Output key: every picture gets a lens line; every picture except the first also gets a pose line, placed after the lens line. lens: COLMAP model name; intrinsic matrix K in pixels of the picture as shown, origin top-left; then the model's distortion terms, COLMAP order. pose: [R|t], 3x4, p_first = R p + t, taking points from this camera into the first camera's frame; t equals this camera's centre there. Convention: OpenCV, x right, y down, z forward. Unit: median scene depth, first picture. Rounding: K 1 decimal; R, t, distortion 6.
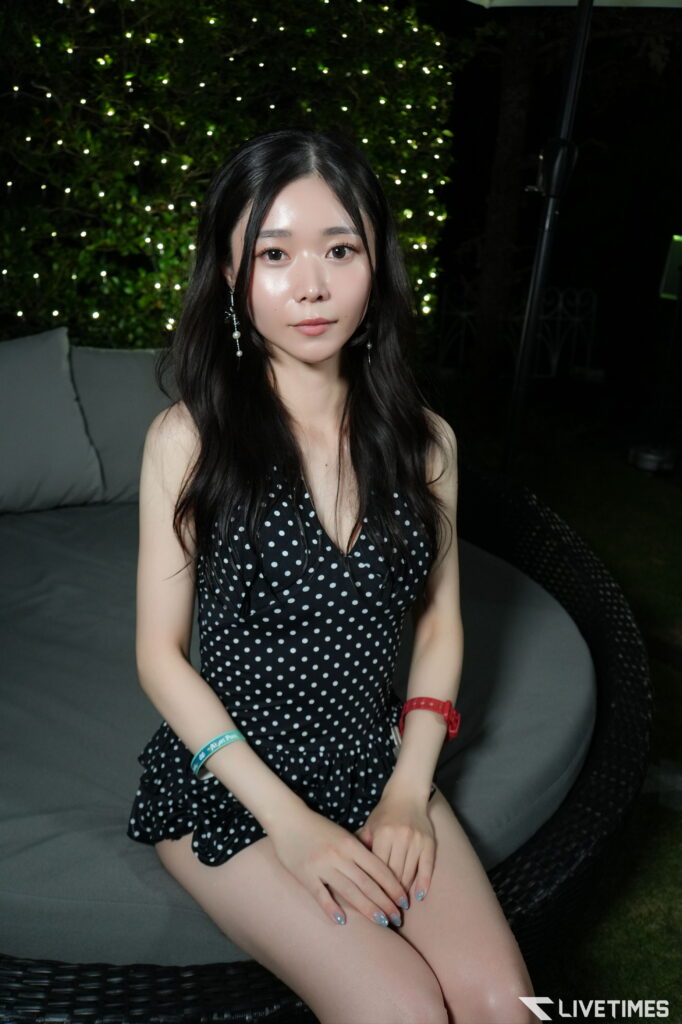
lens RADIAL K [[830.6, 0, 331.9], [0, 830.6, 519.4], [0, 0, 1]] dist [-0.156989, 0.091524]
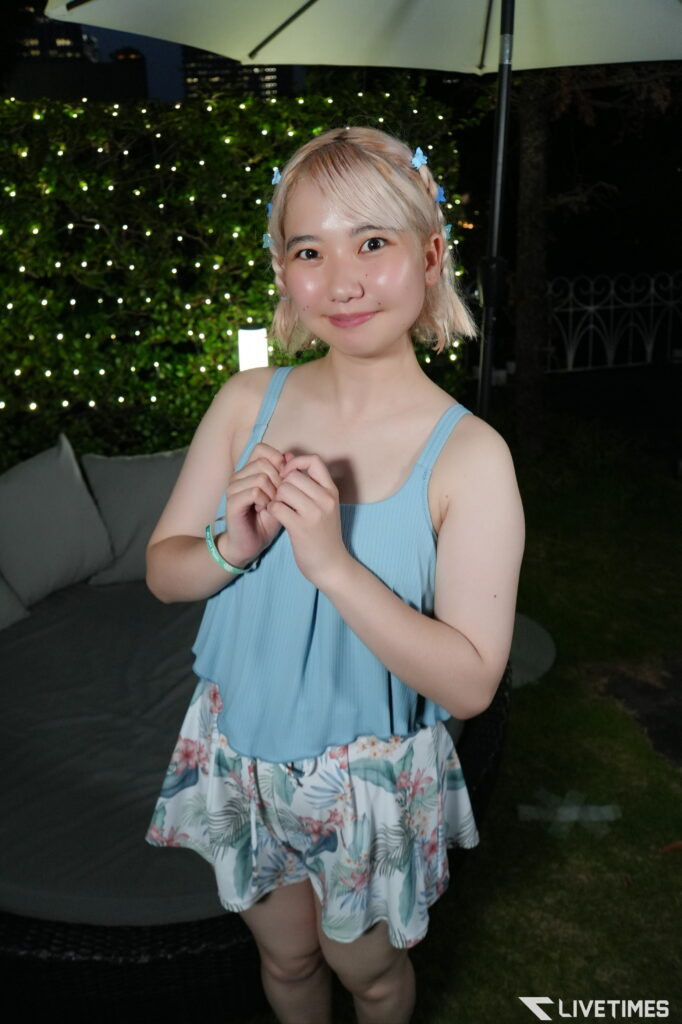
lens RADIAL K [[830.6, 0, 324.4], [0, 830.6, 516.7], [0, 0, 1]] dist [-0.156989, 0.091524]
pose [[0.978758, -0.036533, -0.201740, 0.196492], [0.045426, 0.998181, 0.039627, -0.113349], [0.199925, -0.047950, 0.978637, -0.149237]]
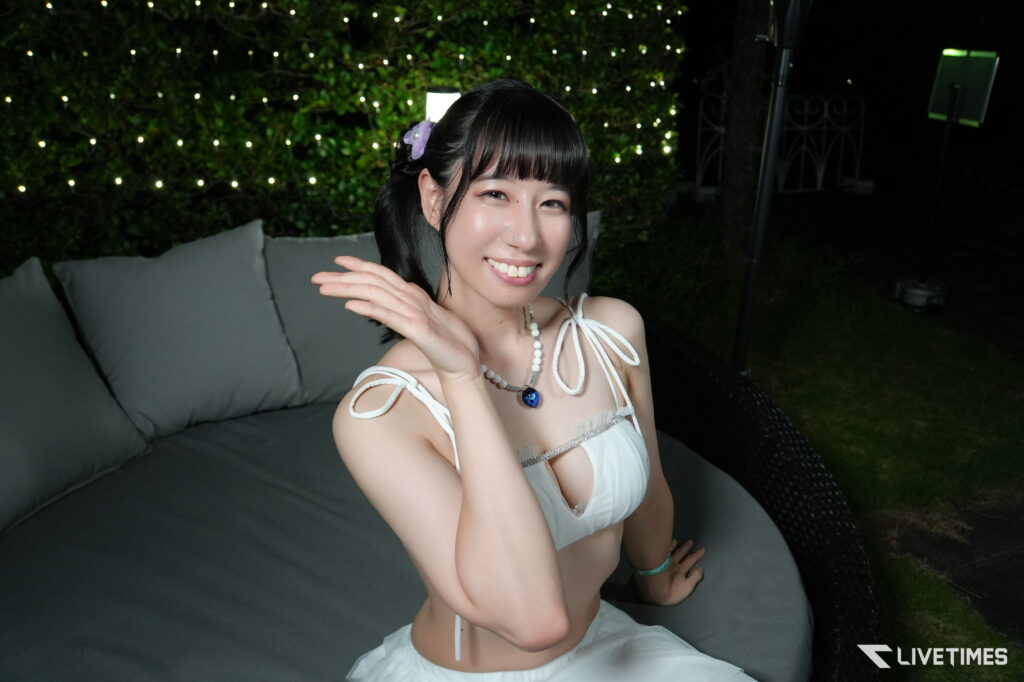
lens RADIAL K [[830.6, 0, 511.6], [0, 830.6, 352.0], [0, 0, 1]] dist [-0.156989, 0.091524]
pose [[0.993203, -0.020366, -0.114598, 0.050806], [0.024674, 0.999036, 0.036300, -0.077300], [0.113748, -0.038881, 0.992749, 0.056267]]
